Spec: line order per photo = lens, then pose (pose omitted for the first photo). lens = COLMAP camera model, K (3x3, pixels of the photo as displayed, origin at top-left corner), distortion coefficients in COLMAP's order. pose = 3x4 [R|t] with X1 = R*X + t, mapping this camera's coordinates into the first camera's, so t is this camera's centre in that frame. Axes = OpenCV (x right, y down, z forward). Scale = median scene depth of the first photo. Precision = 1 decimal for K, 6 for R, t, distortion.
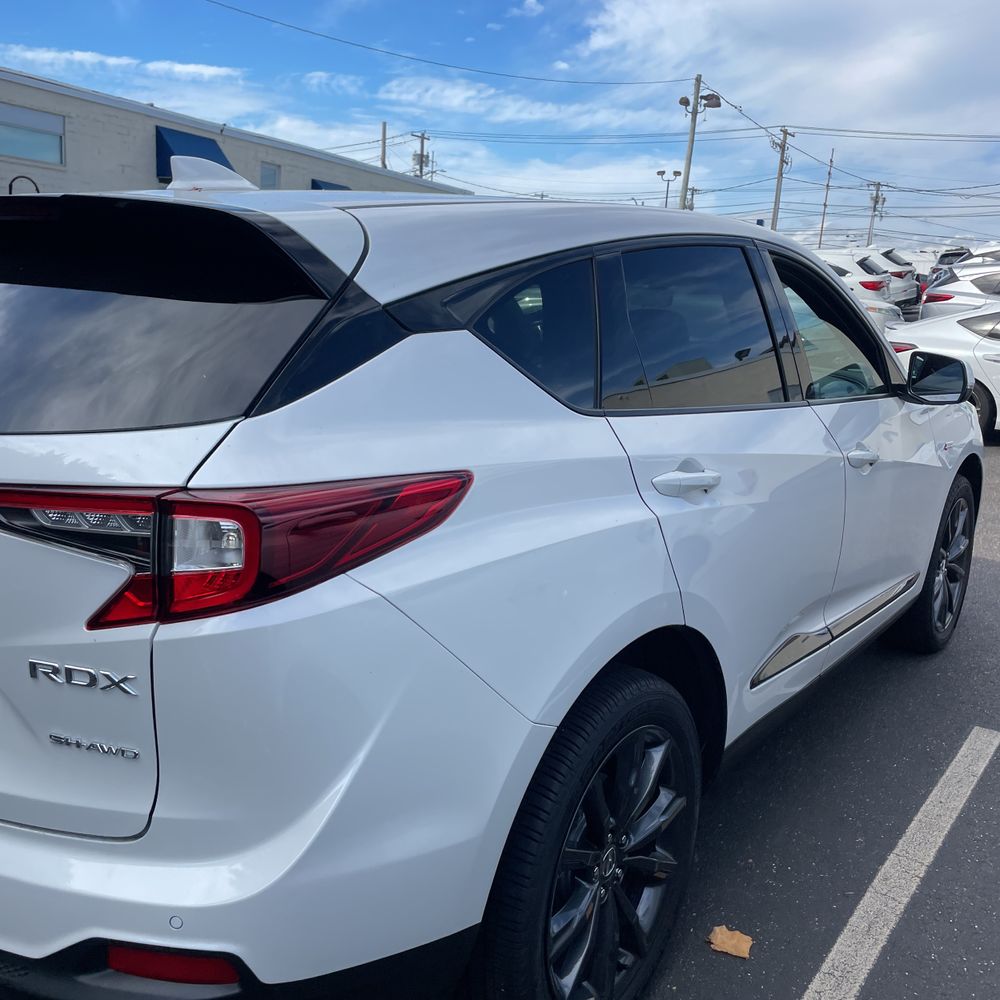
lens RADIAL K [[1015.7, 0, 515.2], [0, 1015.7, 484.7], [0, 0, 1]] dist [0.088106, -0.118579]
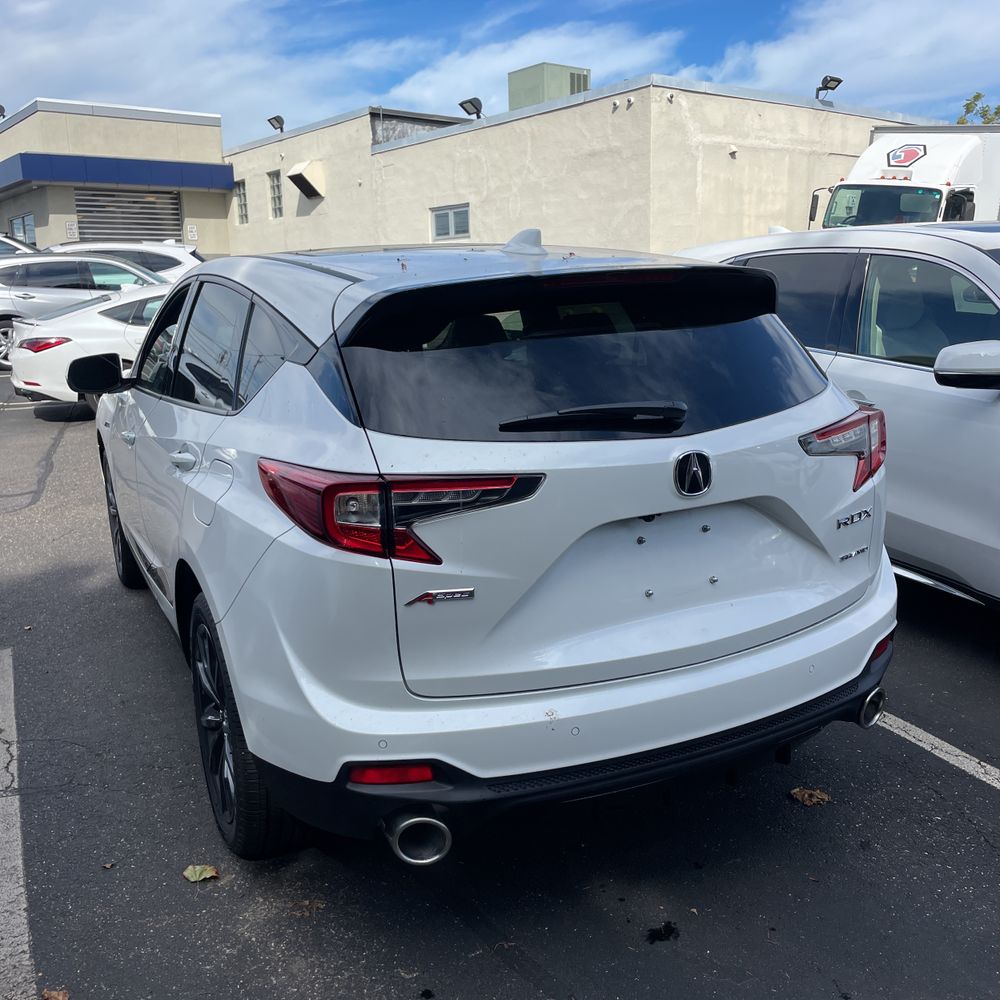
lens RADIAL K [[1020.3, 0, 510.3], [0, 1020.3, 483.8], [0, 0, 1]] dist [0.094683, -0.134006]
pose [[0.475449, -0.235099, 0.847748, -0.774107], [0.222070, 0.964498, 0.142931, -0.096289], [-0.851254, 0.120303, 0.510777, 0.184600]]
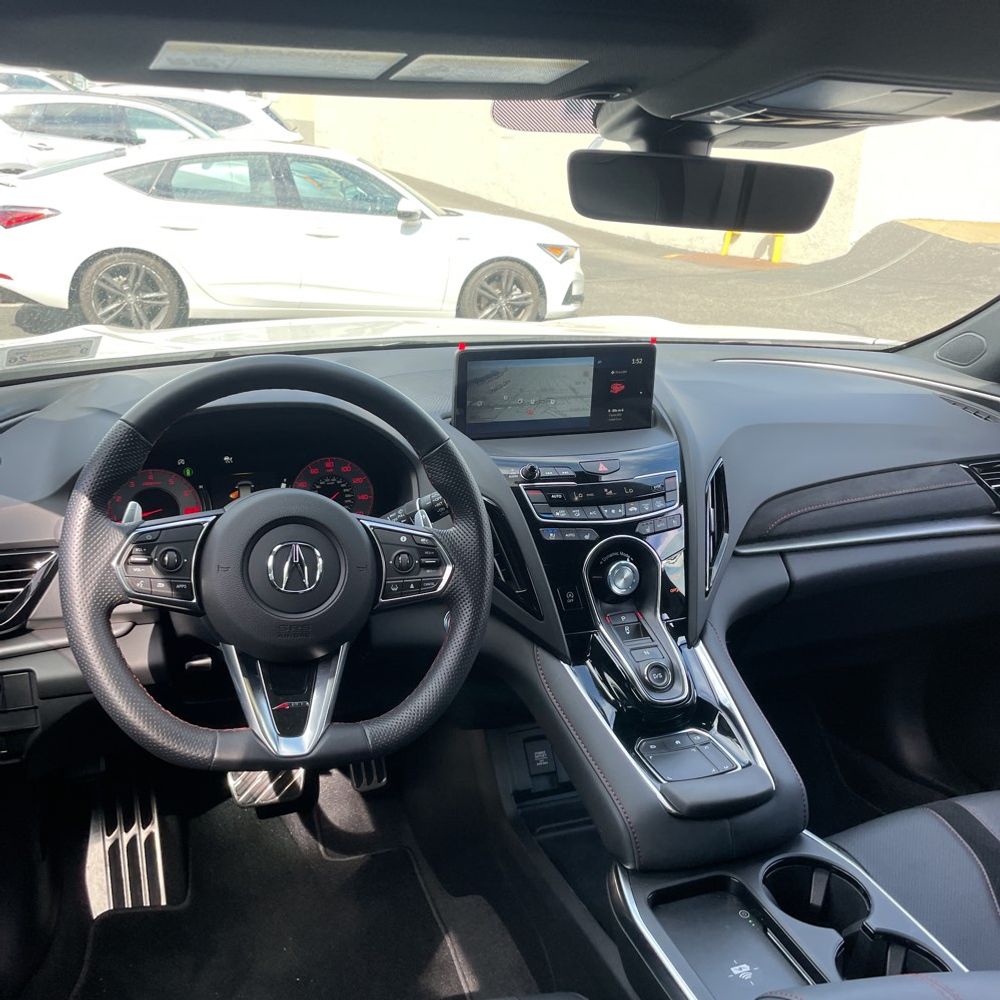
lens RADIAL K [[1024.6, 0, 491.2], [0, 1024.6, 479.1], [0, 0, 1]] dist [0.097144, -0.137216]
pose [[0.562606, -0.259931, 0.784800, -0.086361], [0.144998, 0.965597, 0.215866, -0.160613], [-0.813910, -0.007653, 0.580940, 0.816406]]
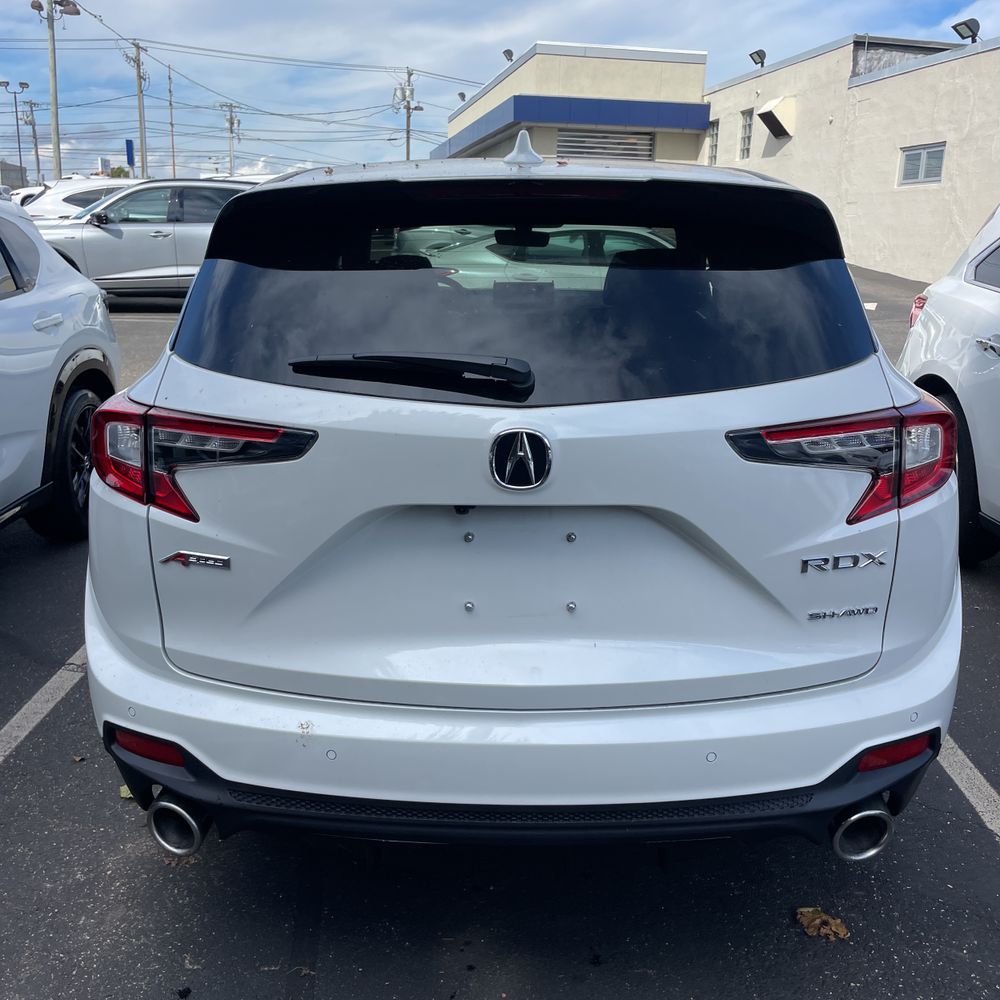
lens RADIAL K [[1018.9, 0, 500.0], [0, 1018.9, 500.0], [0, 0, 1]] dist [0.094309, -0.131612]
pose [[0.826100, -0.178616, 0.534467, -0.487353], [0.133123, 0.983450, 0.122902, -0.036696], [-0.547574, -0.030380, 0.836206, 0.047616]]
